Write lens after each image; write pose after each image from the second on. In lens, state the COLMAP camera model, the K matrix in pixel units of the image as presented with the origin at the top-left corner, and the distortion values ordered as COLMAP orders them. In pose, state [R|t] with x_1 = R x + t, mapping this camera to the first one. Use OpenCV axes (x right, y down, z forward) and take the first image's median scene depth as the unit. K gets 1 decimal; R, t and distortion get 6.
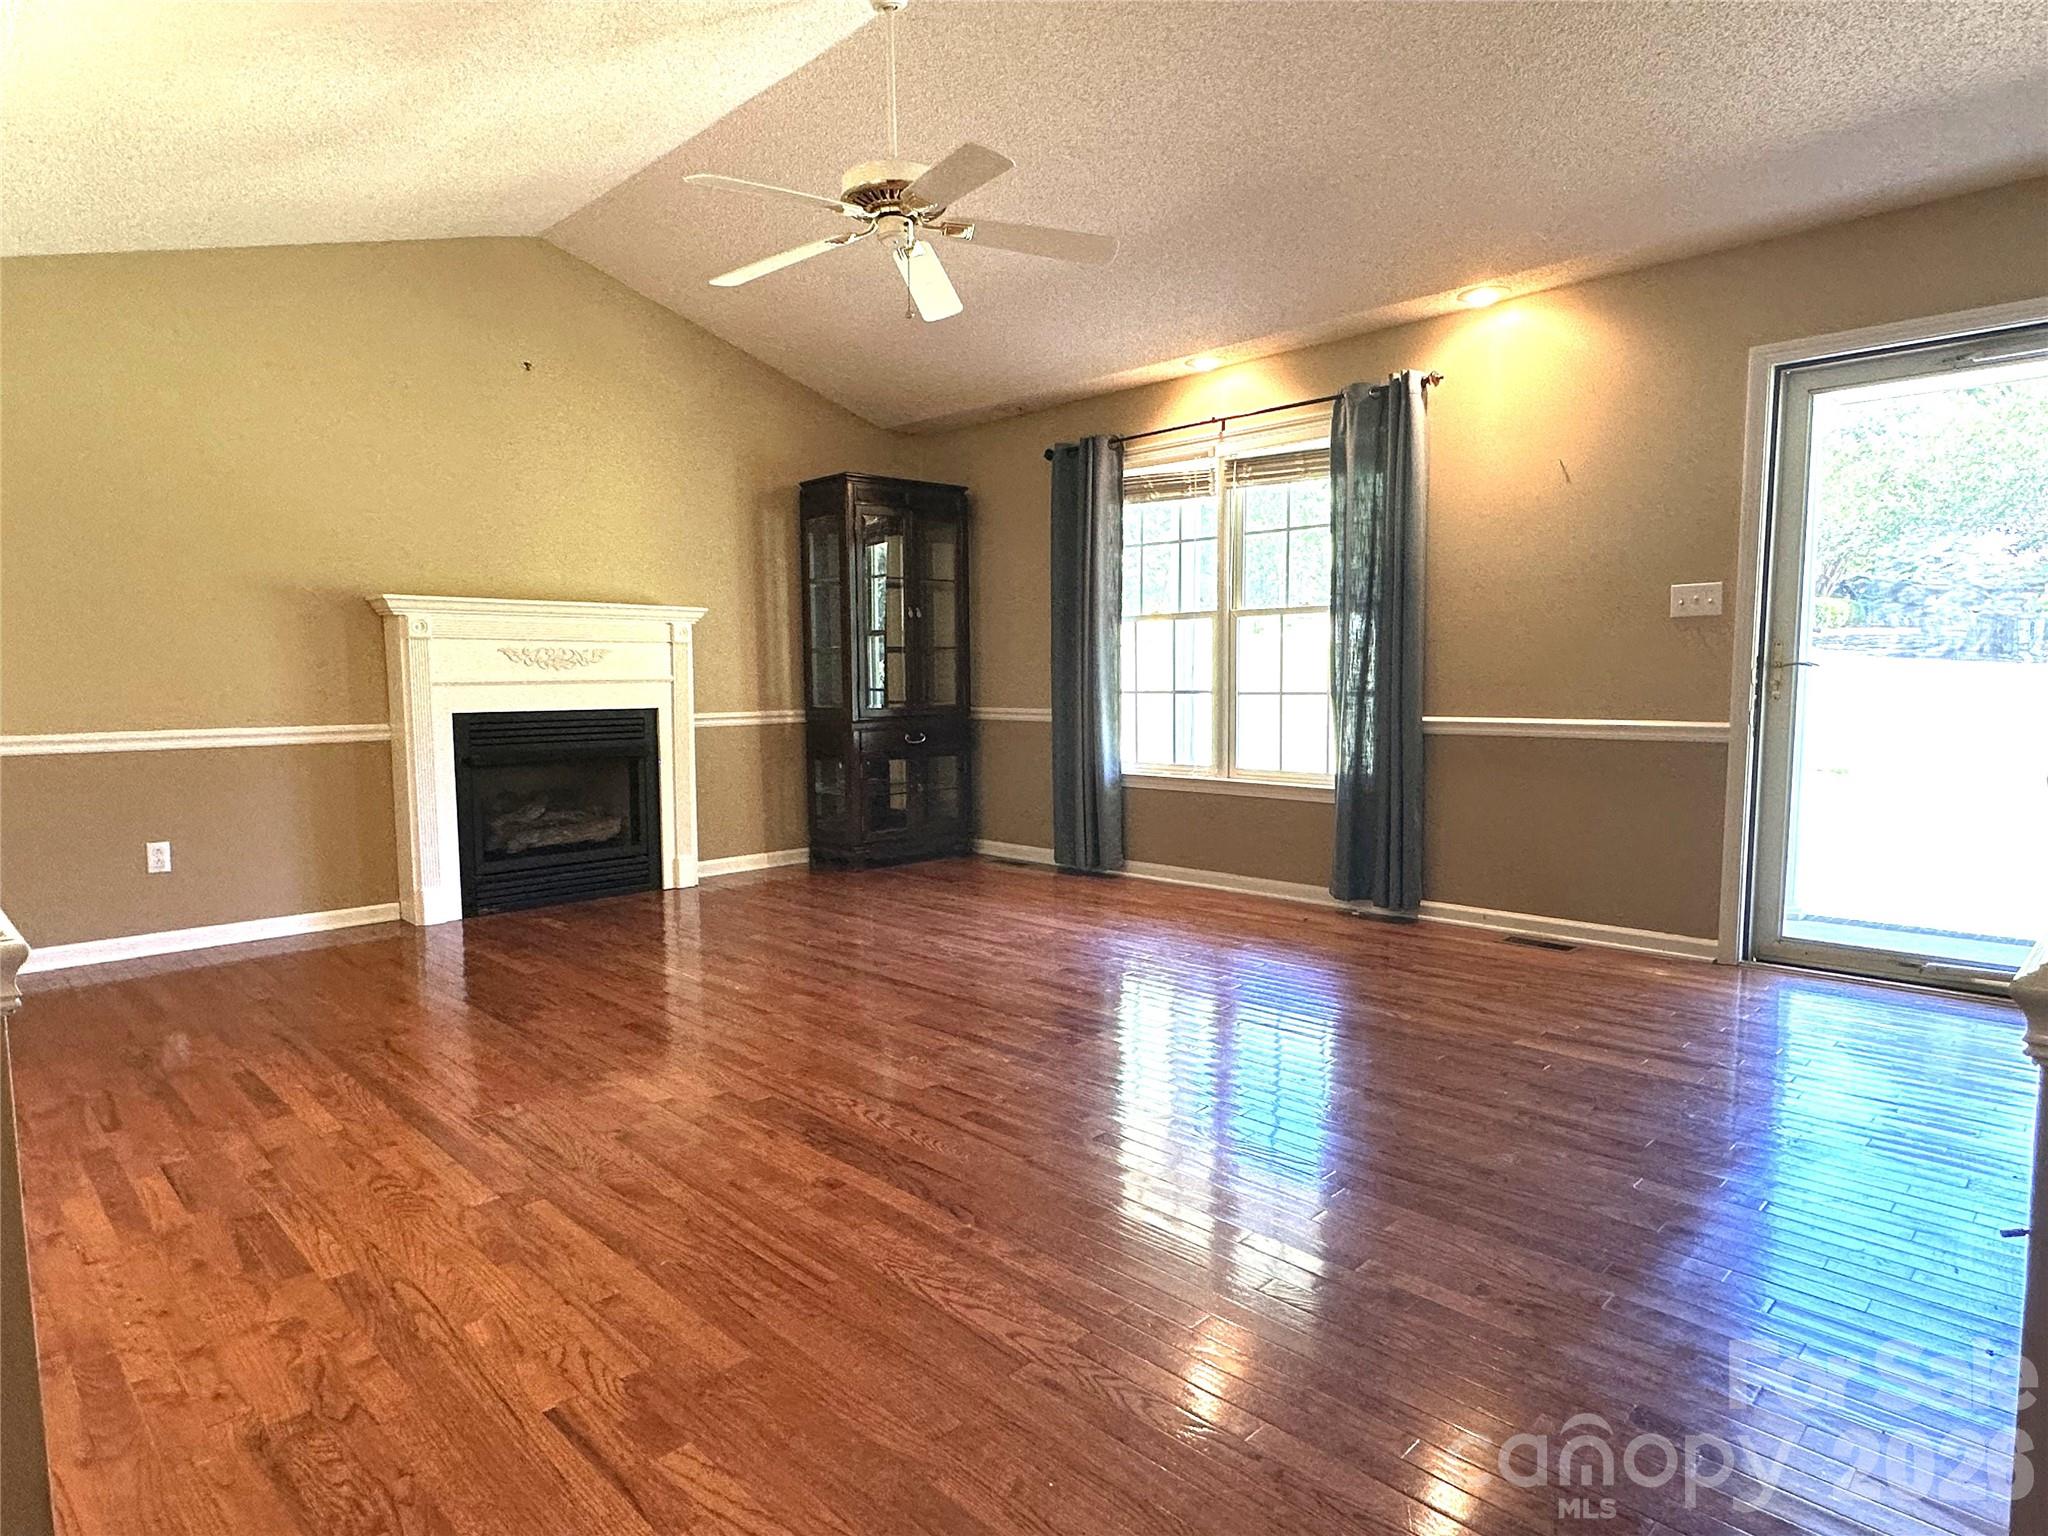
lens RADIAL K [[1167.2, 0, 1027.7], [0, 1167.2, 778.6], [0, 0, 1]] dist [-0.000765, -0.000338]
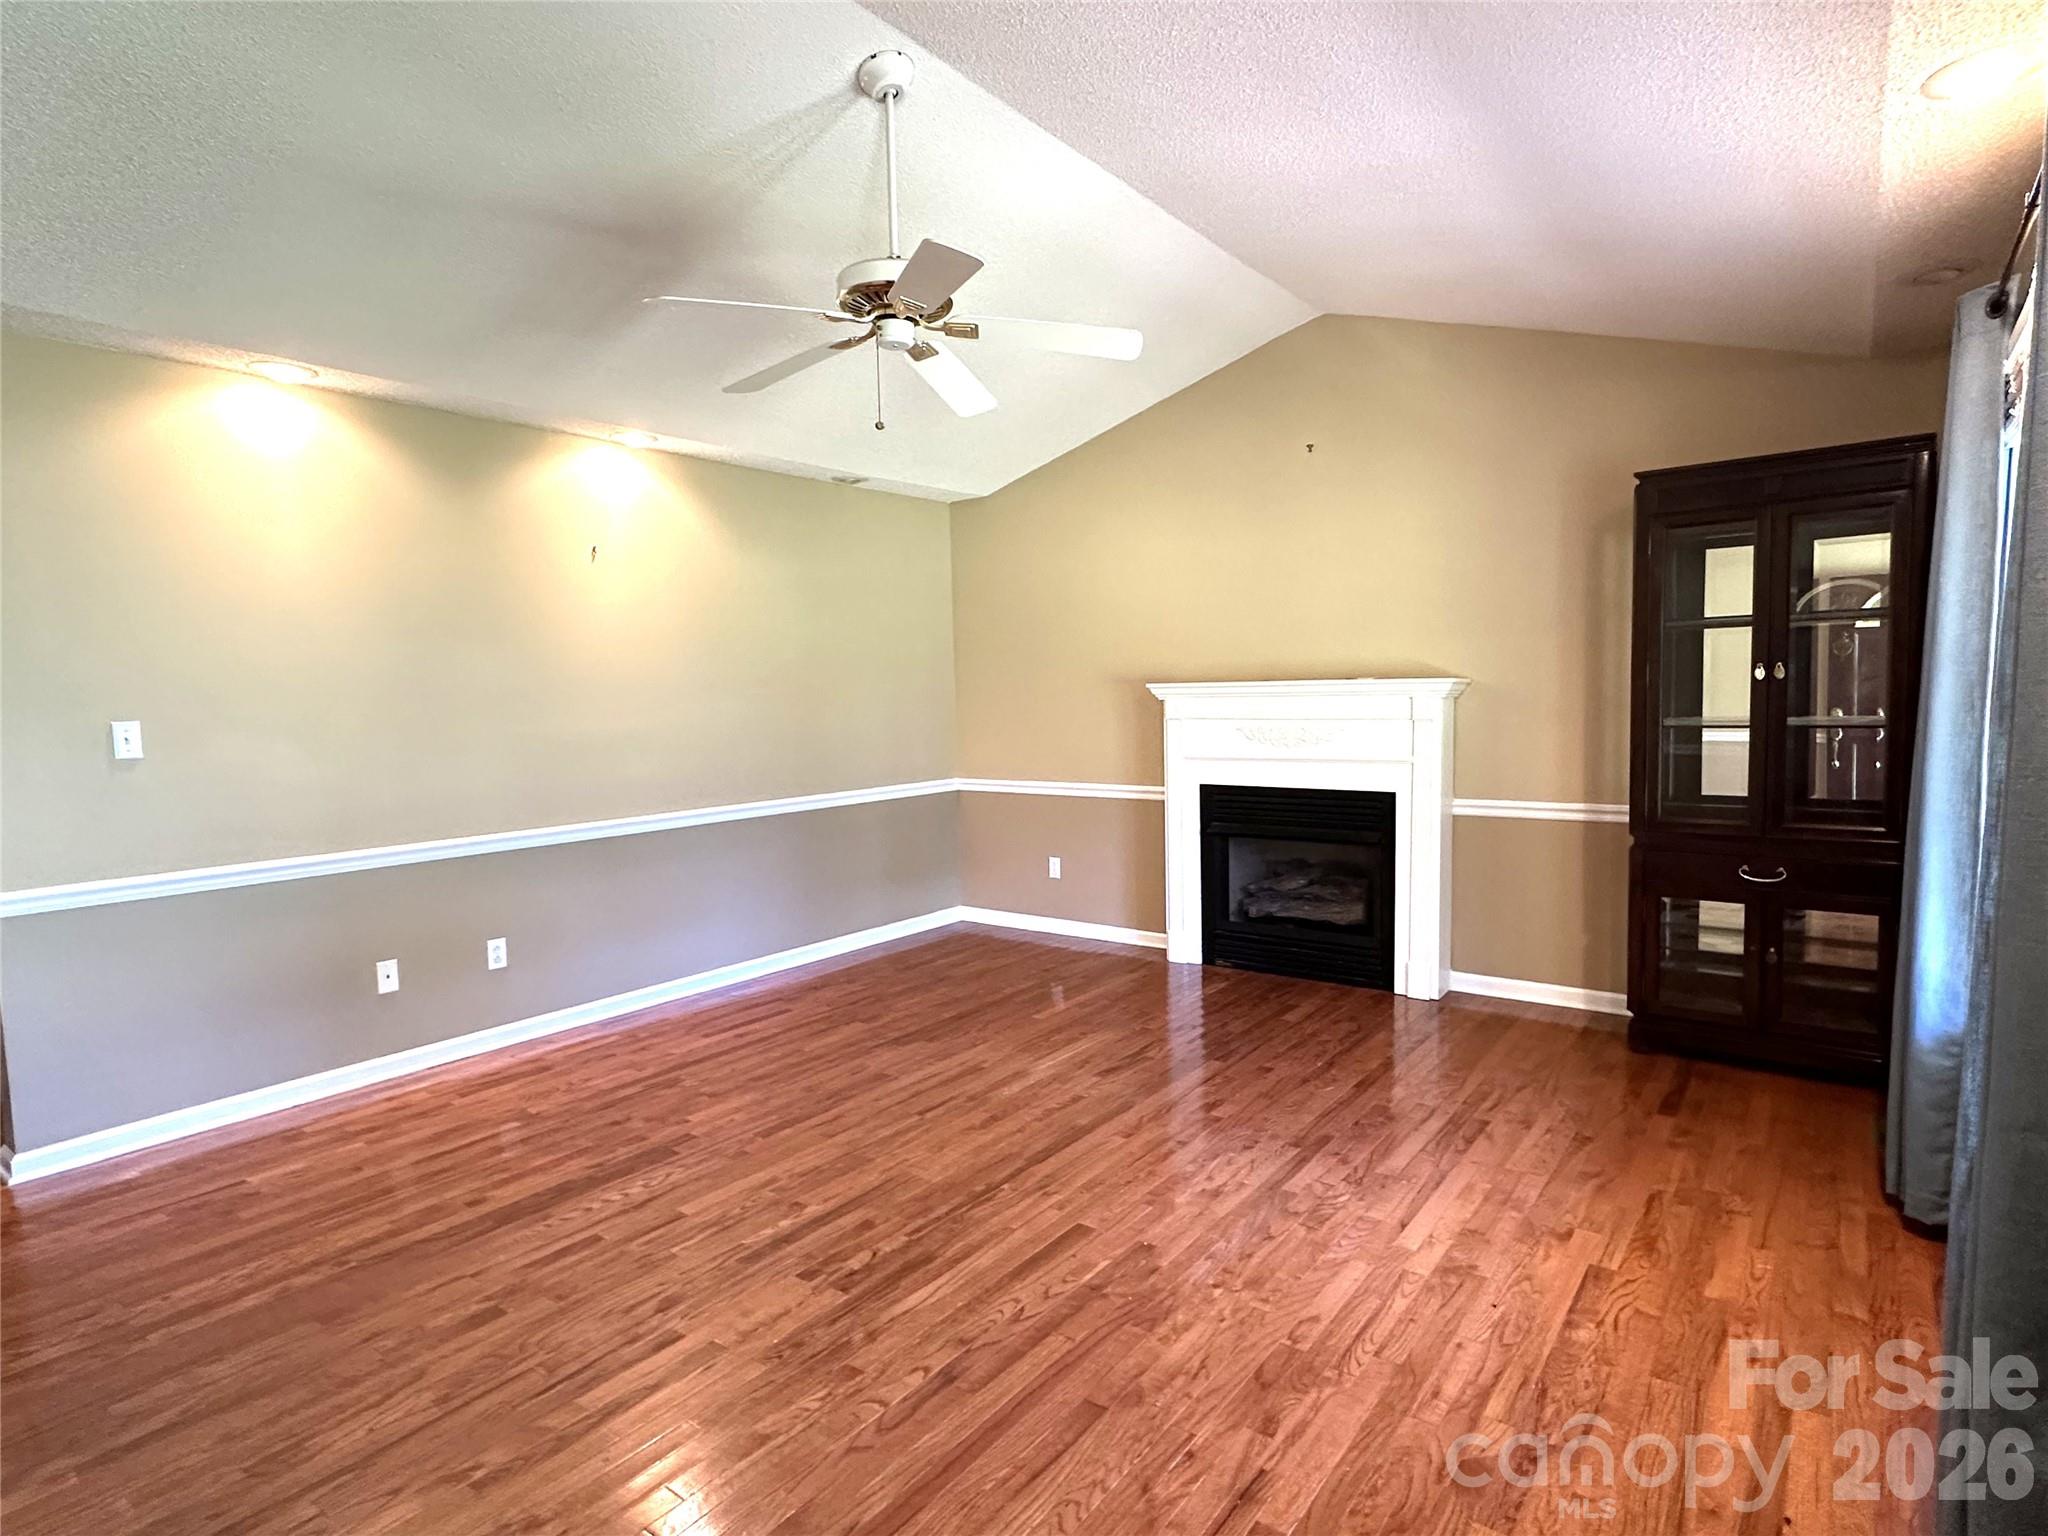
lens RADIAL K [[1088.2, 0, 1024.0], [0, 1088.2, 768.0], [0, 0, 1]] dist [-0.000369, 0.001173]
pose [[0.129808, 0.075847, -0.988634, 0.529821], [-0.066201, 0.995508, 0.067682, -0.131213], [0.989327, 0.056662, 0.134246, 0.680830]]
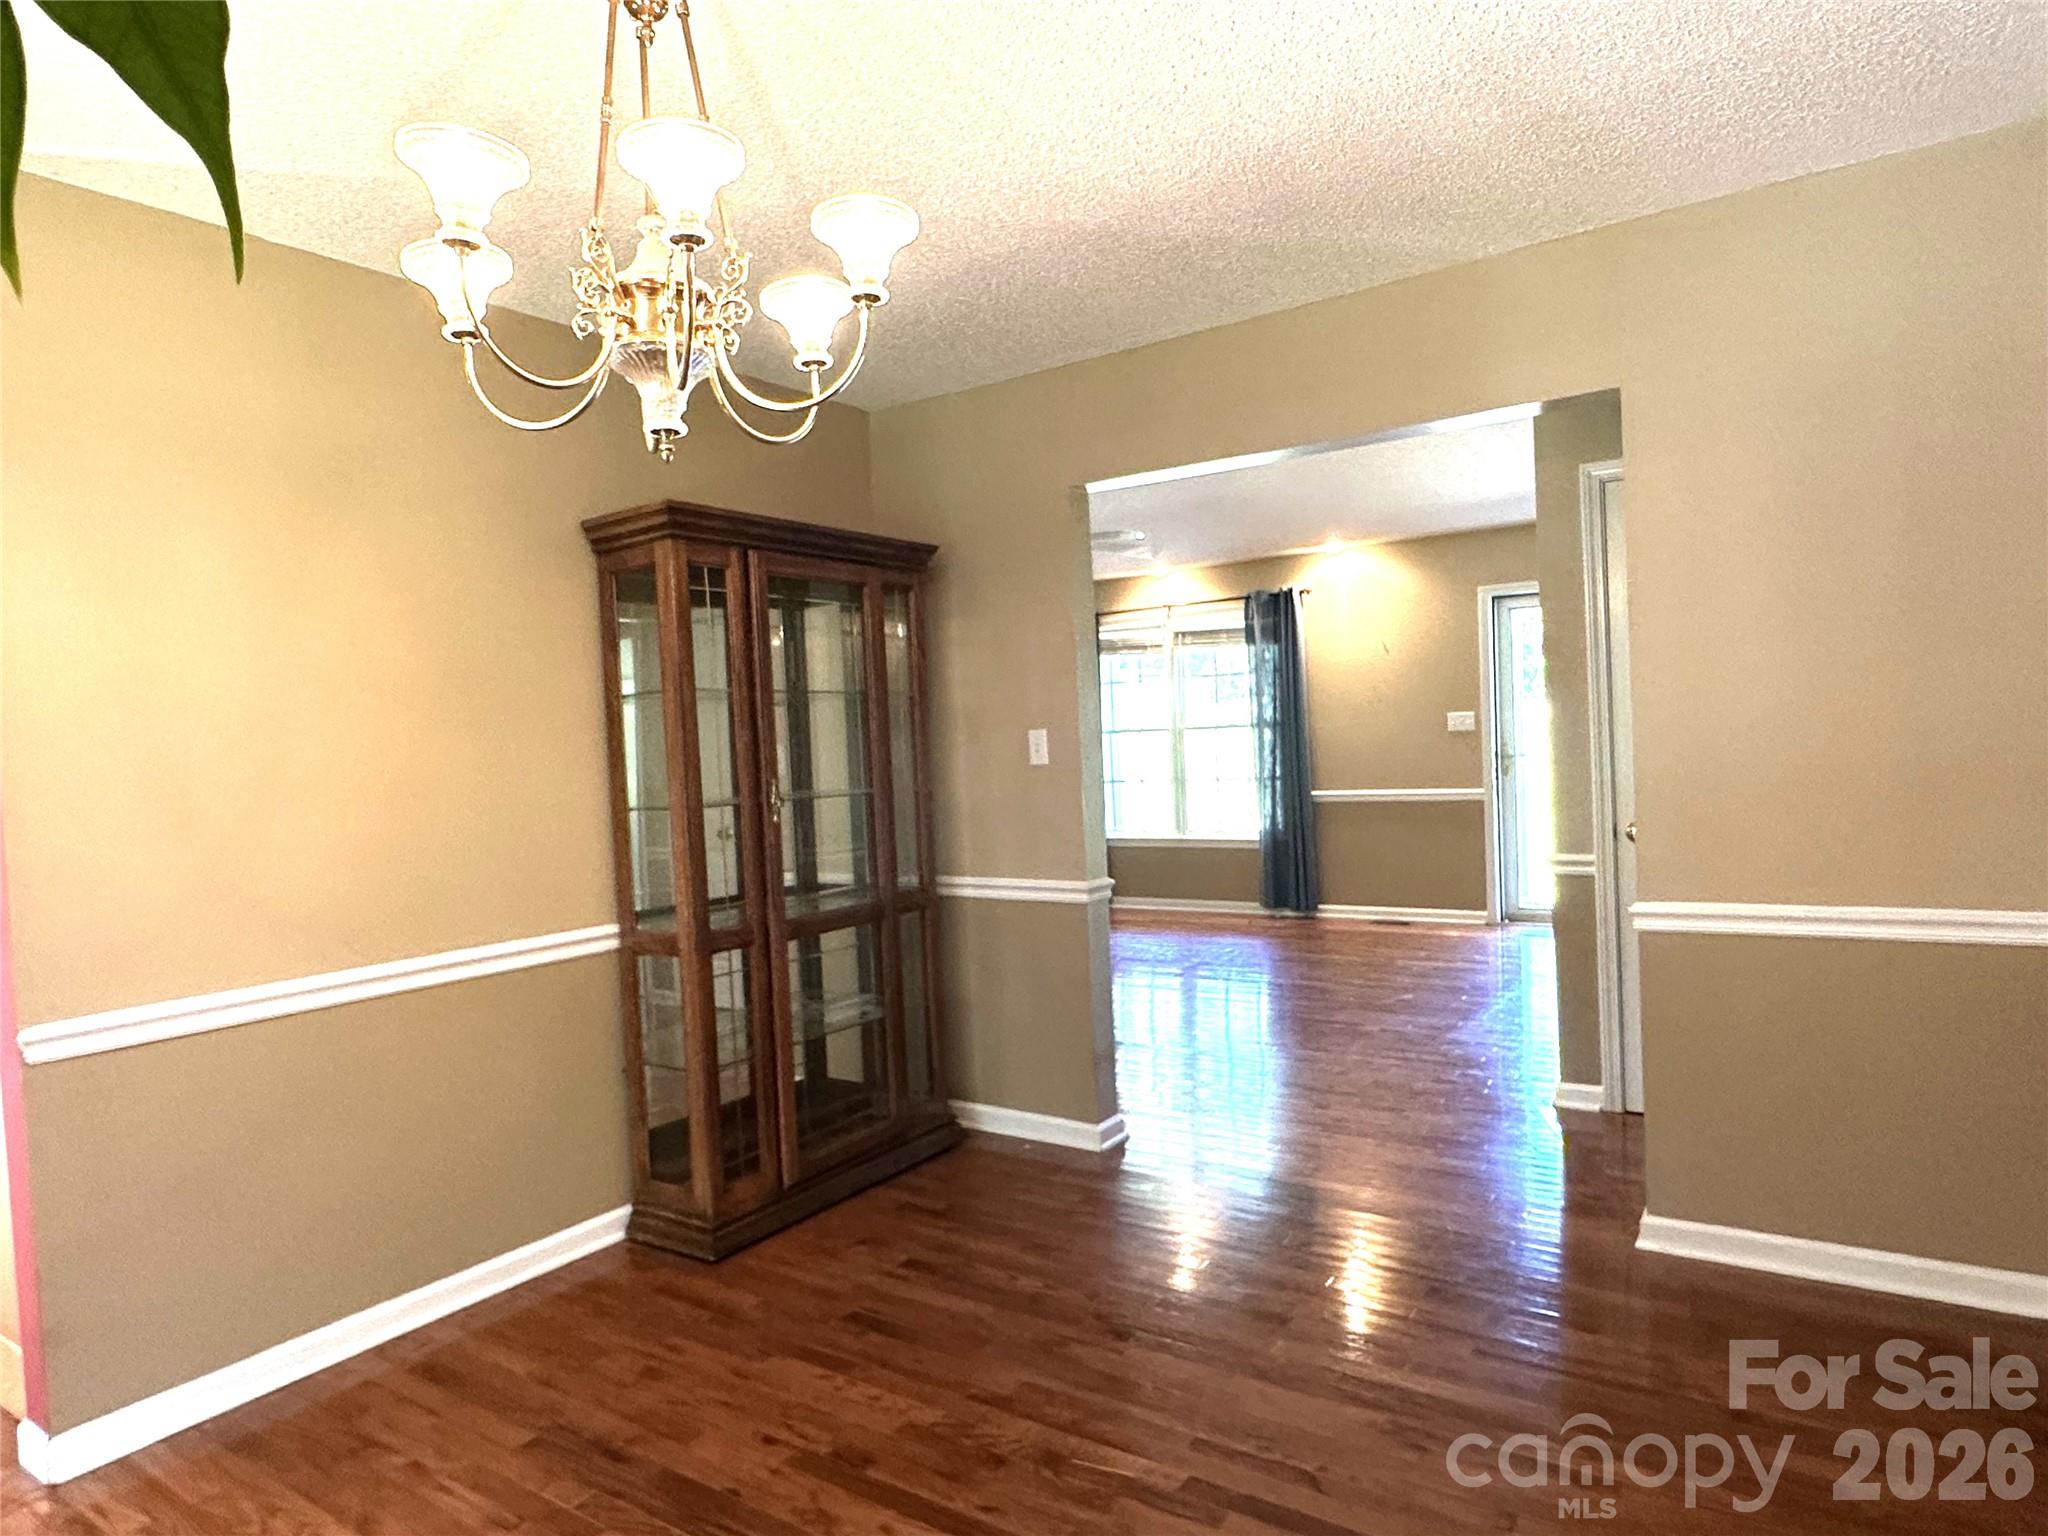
lens RADIAL K [[1211.9, 0, 1024.0], [0, 1211.9, 768.0], [0, 0, 1]] dist [-0.007444, -0.002021]
pose [[0.982337, -0.043641, 0.181960, -0.354463], [0.055271, 0.996707, -0.059339, -0.007686], [-0.178772, 0.068348, 0.981514, -0.579176]]
